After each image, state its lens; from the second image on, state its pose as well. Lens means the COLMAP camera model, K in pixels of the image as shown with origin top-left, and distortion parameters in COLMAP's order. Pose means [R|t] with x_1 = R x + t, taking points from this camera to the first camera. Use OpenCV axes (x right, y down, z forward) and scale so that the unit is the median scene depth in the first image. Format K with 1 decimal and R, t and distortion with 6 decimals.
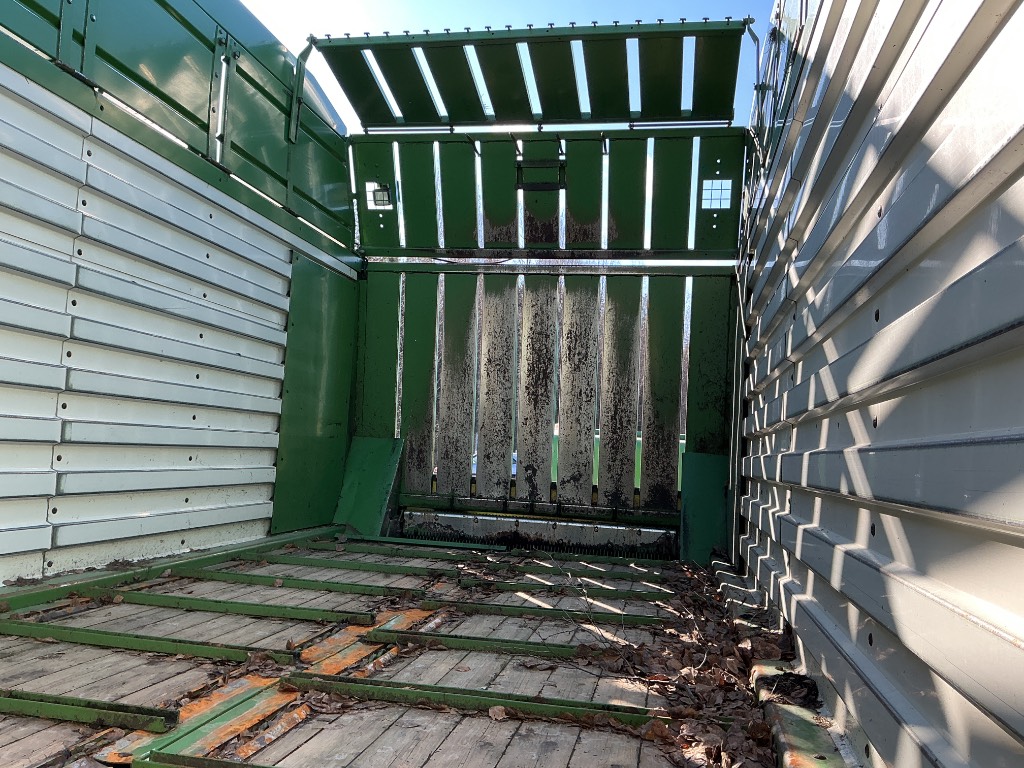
lens RADIAL K [[854.3, 0, 512.0], [0, 854.3, 384.0], [0, 0, 1]] dist [0.113463, -0.223537]
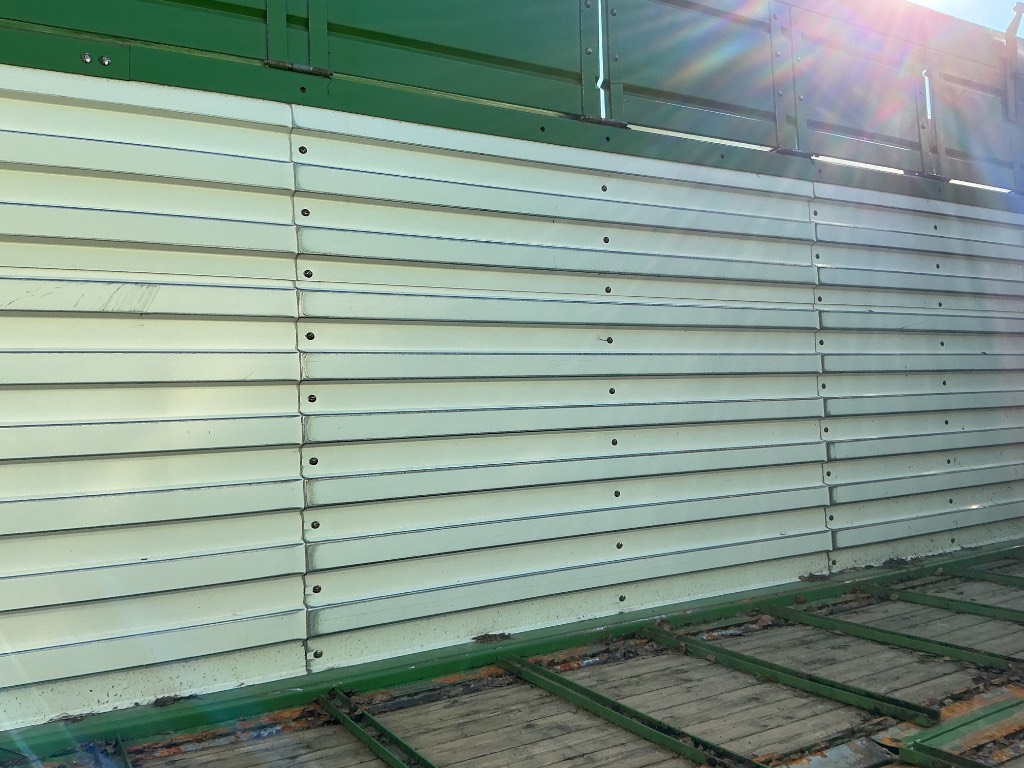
lens RADIAL K [[859.9, 0, 513.9], [0, 859.9, 400.2], [0, 0, 1]] dist [0.043469, -0.085921]
pose [[0.661111, -0.102310, -0.743280, 0.084004], [0.139863, 0.990099, -0.011882, -0.061880], [0.737137, -0.096102, 0.668875, -0.102886]]
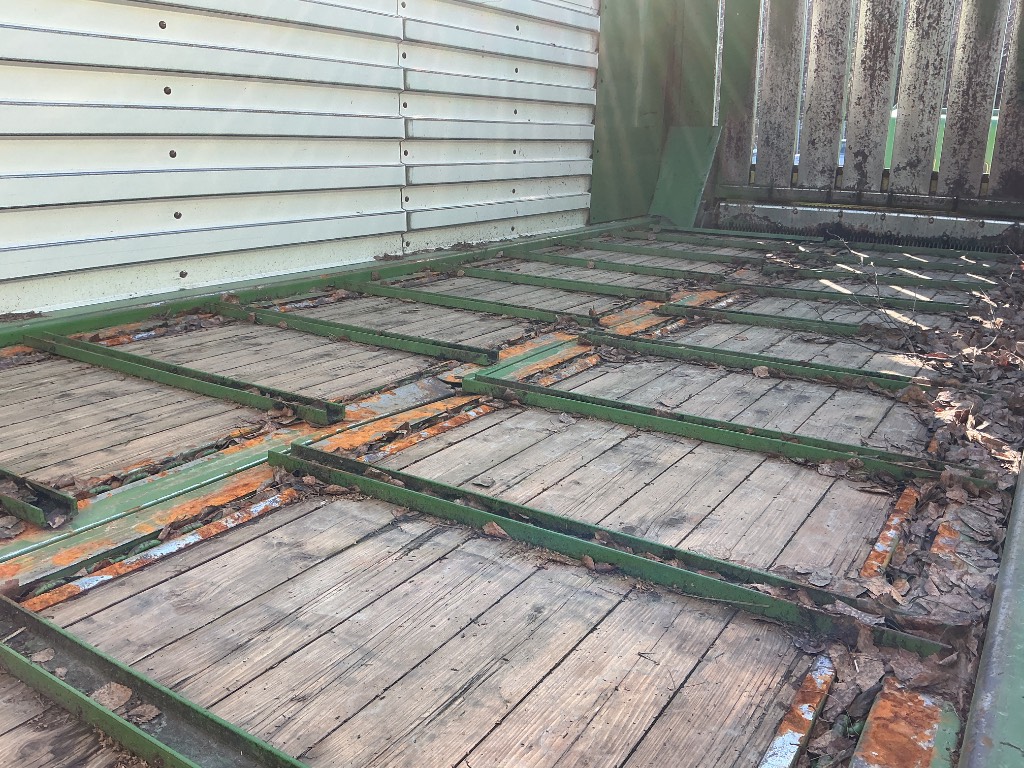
lens RADIAL K [[854.3, 0, 512.0], [0, 854.3, 384.0], [0, 0, 1]] dist [0.113463, -0.223537]
pose [[0.929717, 0.071863, -0.361196, 0.050246], [0.055733, 0.942026, 0.330880, 0.003314], [0.364034, -0.327755, 0.871812, -0.059098]]
